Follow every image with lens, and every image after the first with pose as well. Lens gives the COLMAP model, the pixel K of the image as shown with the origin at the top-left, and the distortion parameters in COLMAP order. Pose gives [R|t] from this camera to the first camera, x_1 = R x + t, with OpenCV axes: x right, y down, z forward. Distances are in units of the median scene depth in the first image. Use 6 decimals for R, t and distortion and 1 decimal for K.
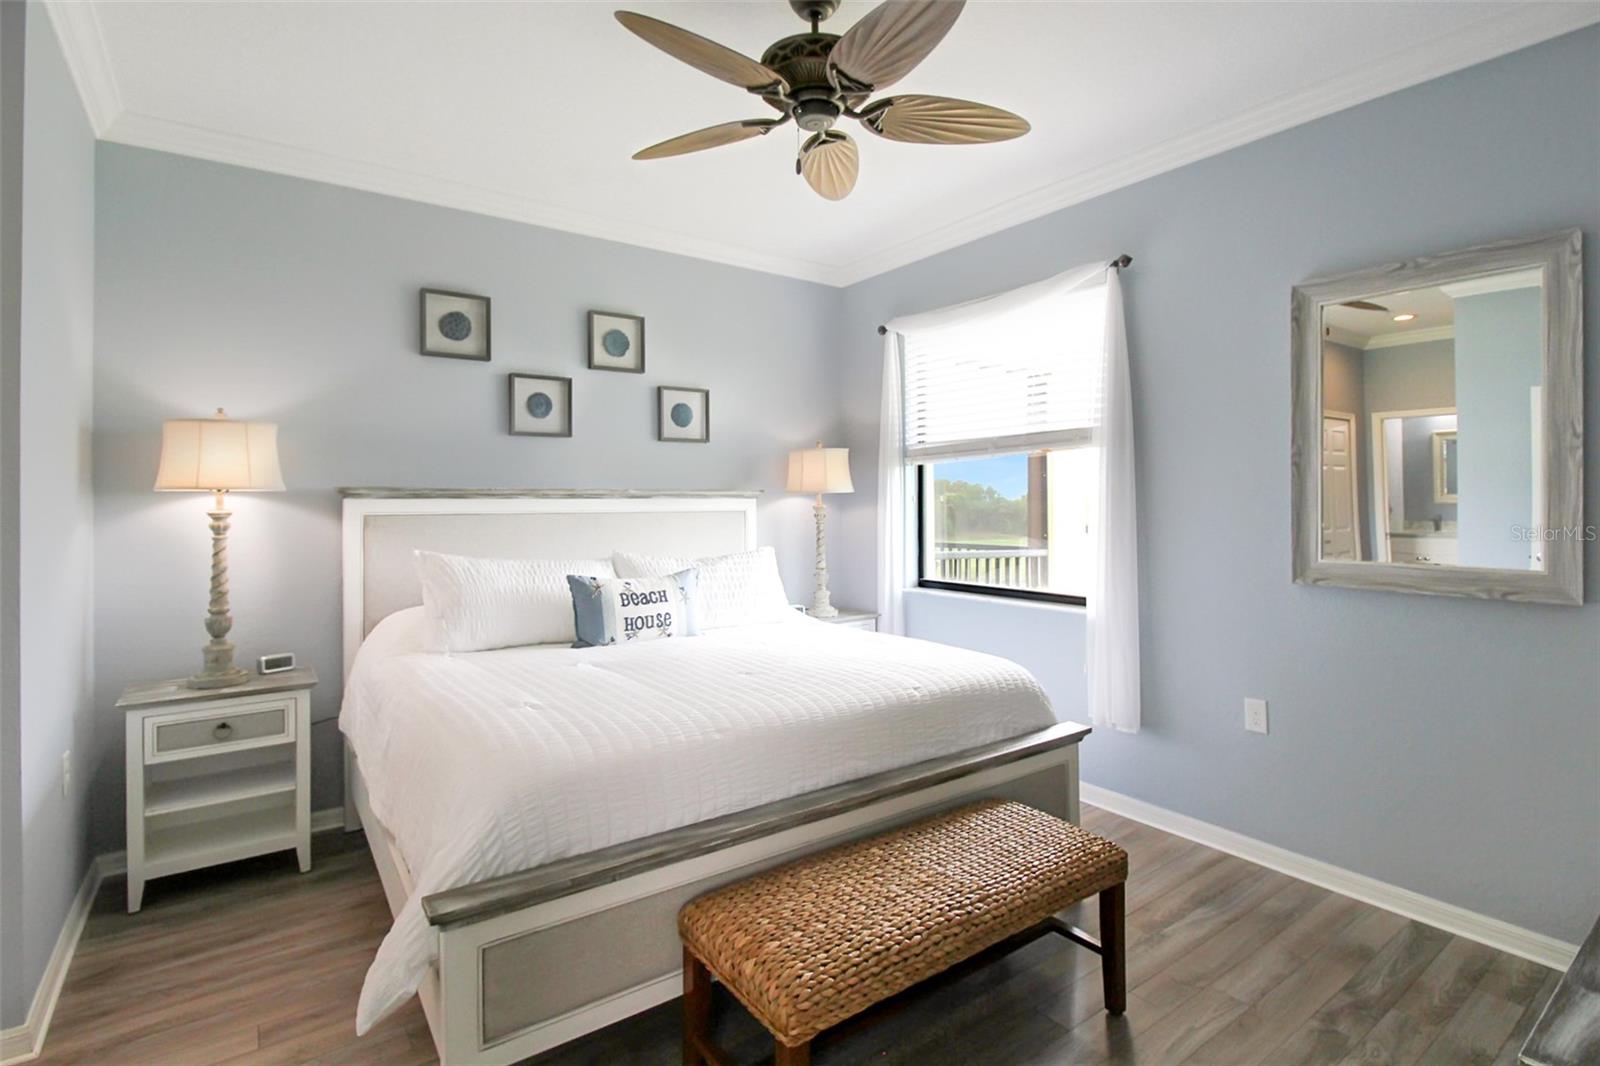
lens RADIAL K [[771.0, 0, 805.0], [0, 771.0, 500.0], [0, 0, 1]] dist [-0.012495, -0.007141]
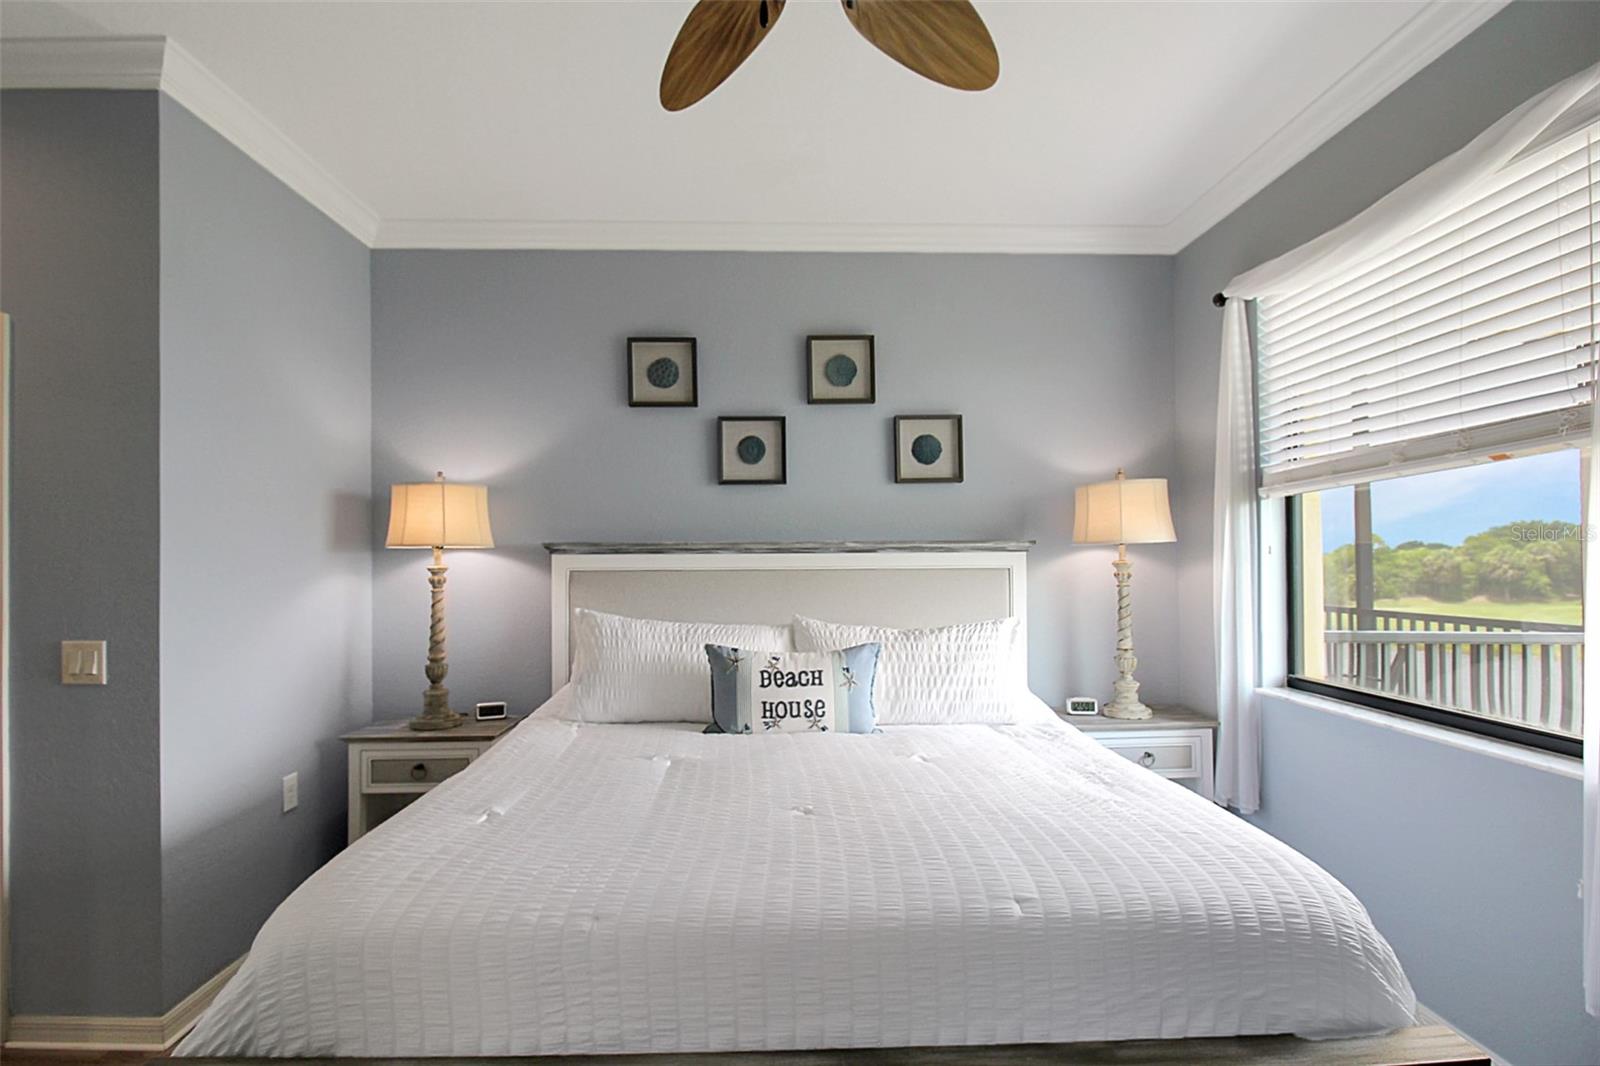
lens RADIAL K [[771.0, 0, 774.5], [0, 771.0, 543.6], [0, 0, 1]] dist [-0.012495, -0.007141]
pose [[0.824494, -0.011526, -0.565754, 0.211444], [0.004781, 0.999899, -0.013403, -0.001042], [0.565851, 0.008346, 0.824465, 0.311309]]
